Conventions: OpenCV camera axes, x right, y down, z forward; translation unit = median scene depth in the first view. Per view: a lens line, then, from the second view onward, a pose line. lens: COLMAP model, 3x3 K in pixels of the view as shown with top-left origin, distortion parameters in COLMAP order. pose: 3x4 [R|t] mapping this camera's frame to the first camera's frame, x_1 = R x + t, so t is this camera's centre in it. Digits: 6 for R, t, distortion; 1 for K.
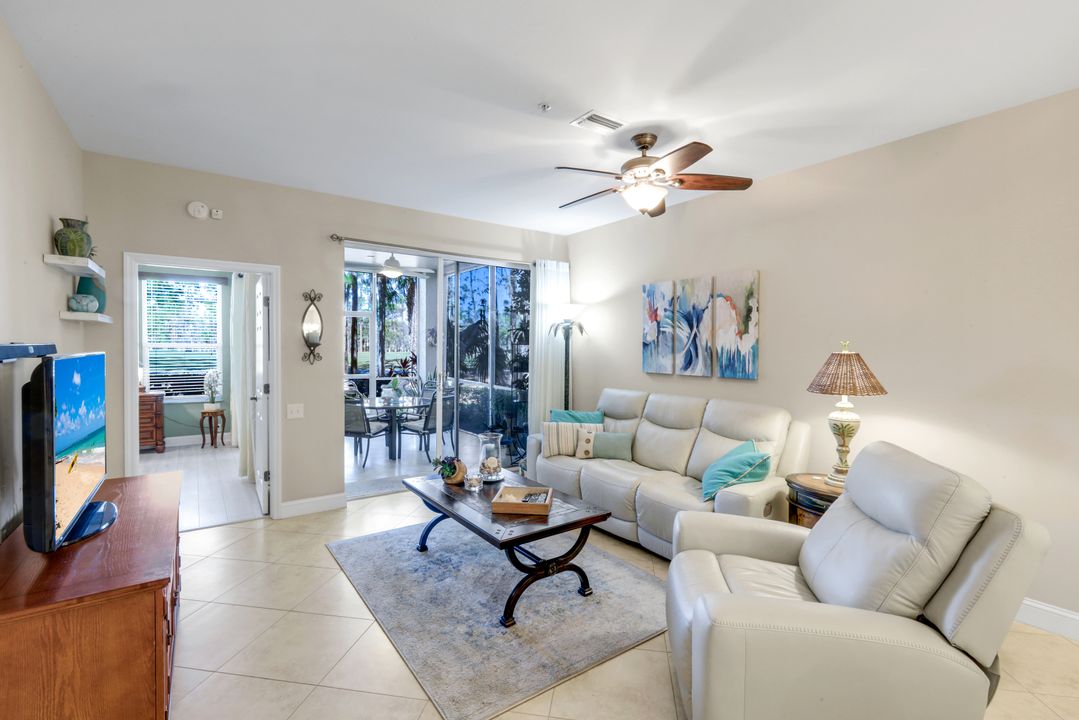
lens RADIAL K [[488.7, 0, 532.8], [0, 488.7, 361.1], [0, 0, 1]] dist [-0.001031, -0.000184]
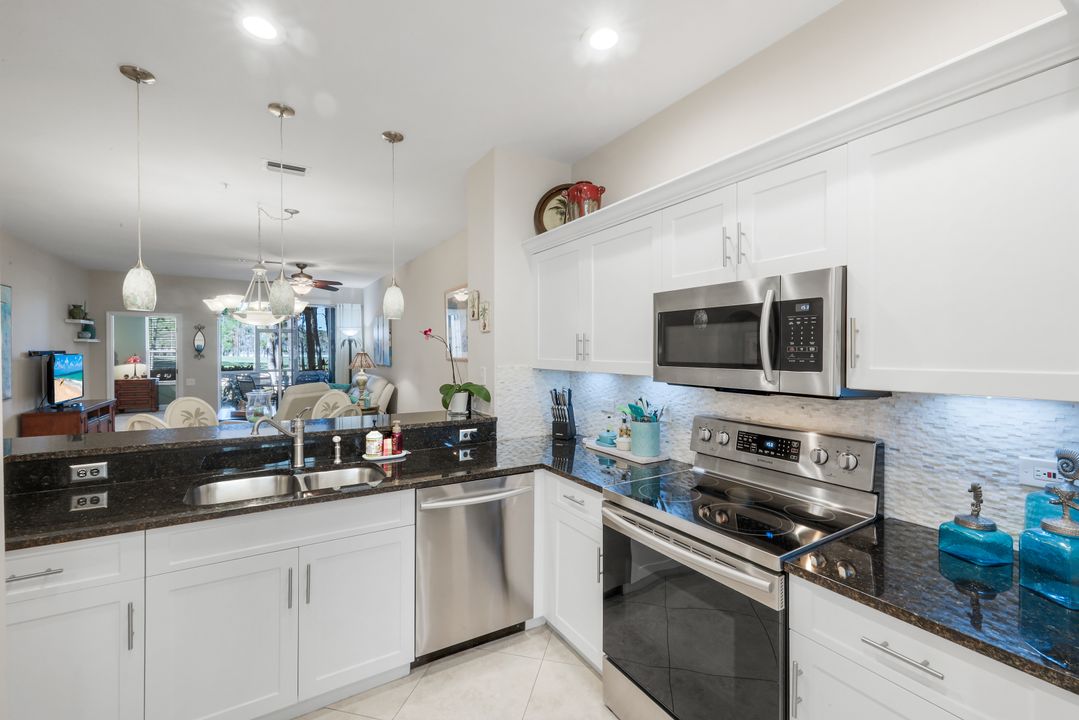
lens RADIAL K [[454.6, 0, 537.4], [0, 454.6, 353.1], [0, 0, 1]] dist [0.000299, -0.000080]
pose [[0.997976, -0.005909, -0.063314, 0.890713], [0.004508, 0.999742, -0.022241, 0.021976], [0.063429, 0.021911, 0.997746, -0.679577]]
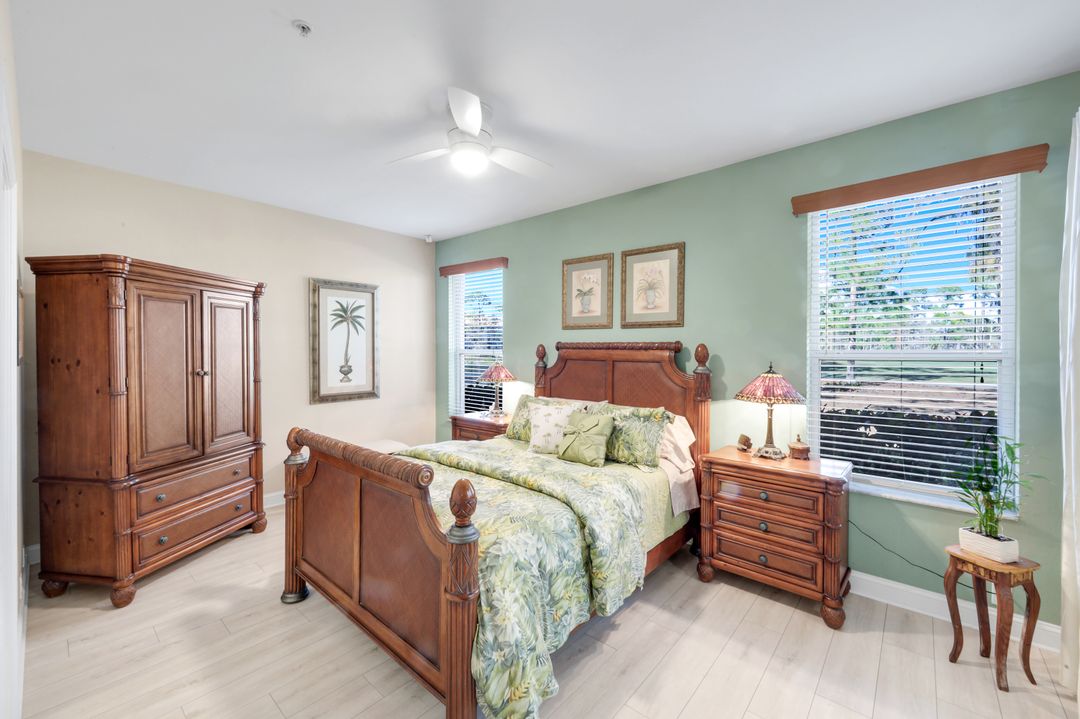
lens RADIAL K [[457.5, 0, 538.5], [0, 457.5, 351.3], [0, 0, 1]] dist [0.002273, 0.000472]
pose [[0.261763, -0.002671, -0.965129, -0.570262], [-0.026335, 0.999604, -0.009910, -0.030487], [0.964773, 0.028011, 0.261589, 0.815213]]
